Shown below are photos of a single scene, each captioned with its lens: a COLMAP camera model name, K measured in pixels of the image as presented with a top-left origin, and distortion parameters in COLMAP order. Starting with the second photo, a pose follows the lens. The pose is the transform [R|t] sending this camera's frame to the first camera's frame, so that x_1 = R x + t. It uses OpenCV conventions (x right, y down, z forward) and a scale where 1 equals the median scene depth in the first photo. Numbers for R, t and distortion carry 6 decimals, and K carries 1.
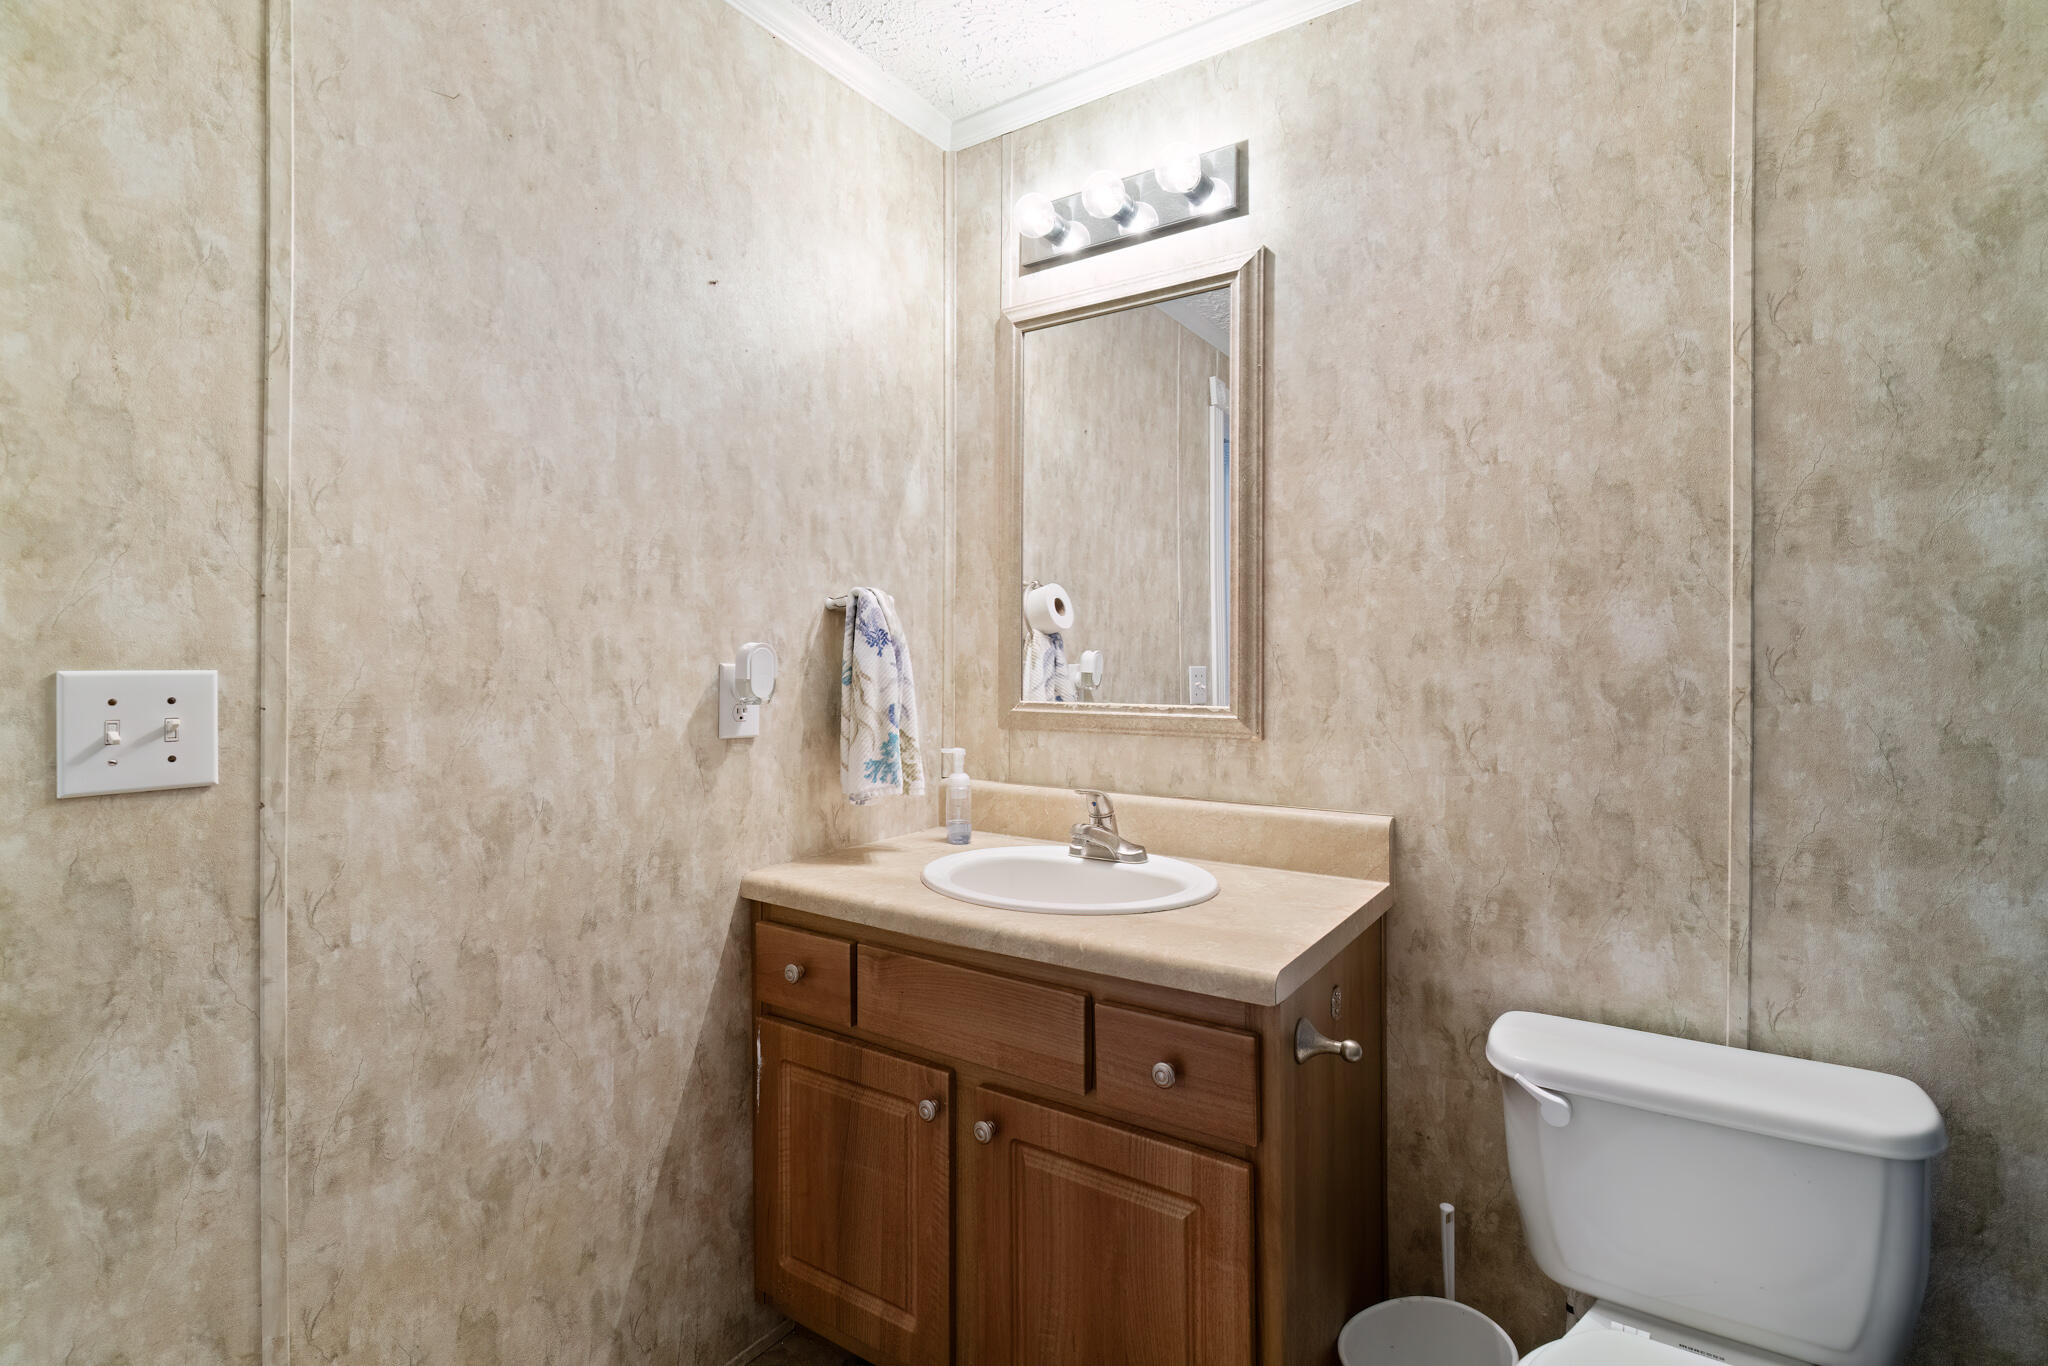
lens RADIAL K [[984.1, 0, 1025.2], [0, 984.1, 660.9], [0, 0, 1]] dist [0.007226, -0.003282]
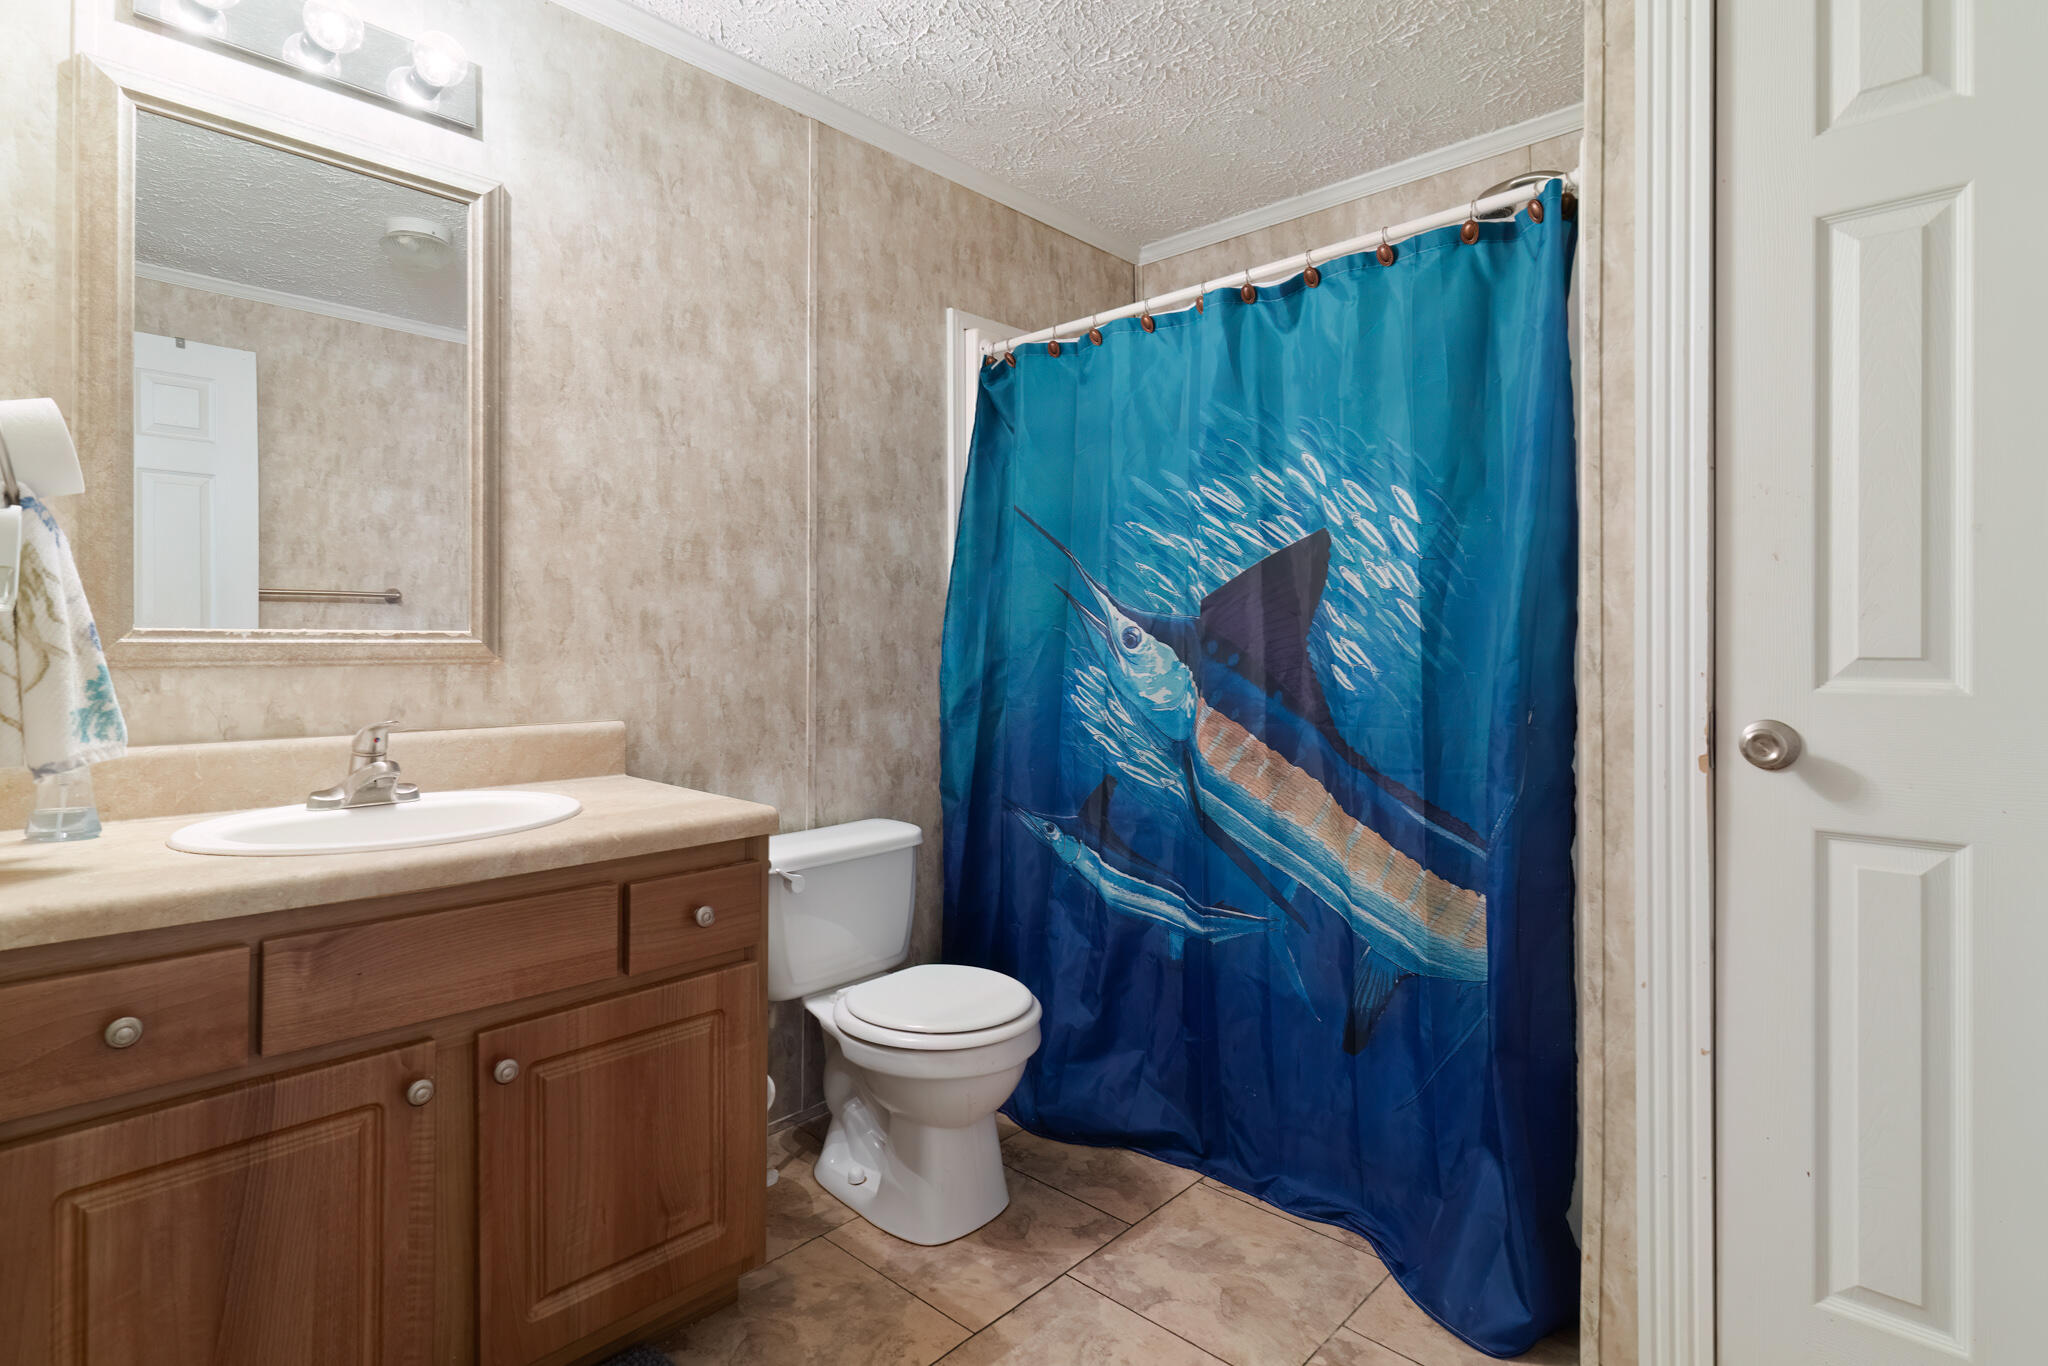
lens RADIAL K [[984.1, 0, 1045.0], [0, 984.1, 643.4], [0, 0, 1]] dist [0.007226, -0.003282]
pose [[0.161545, -0.002999, 0.986861, -0.742188], [-0.000003, 0.999995, 0.003040, 0.061224], [-0.986865, -0.000494, 0.161544, 0.296190]]
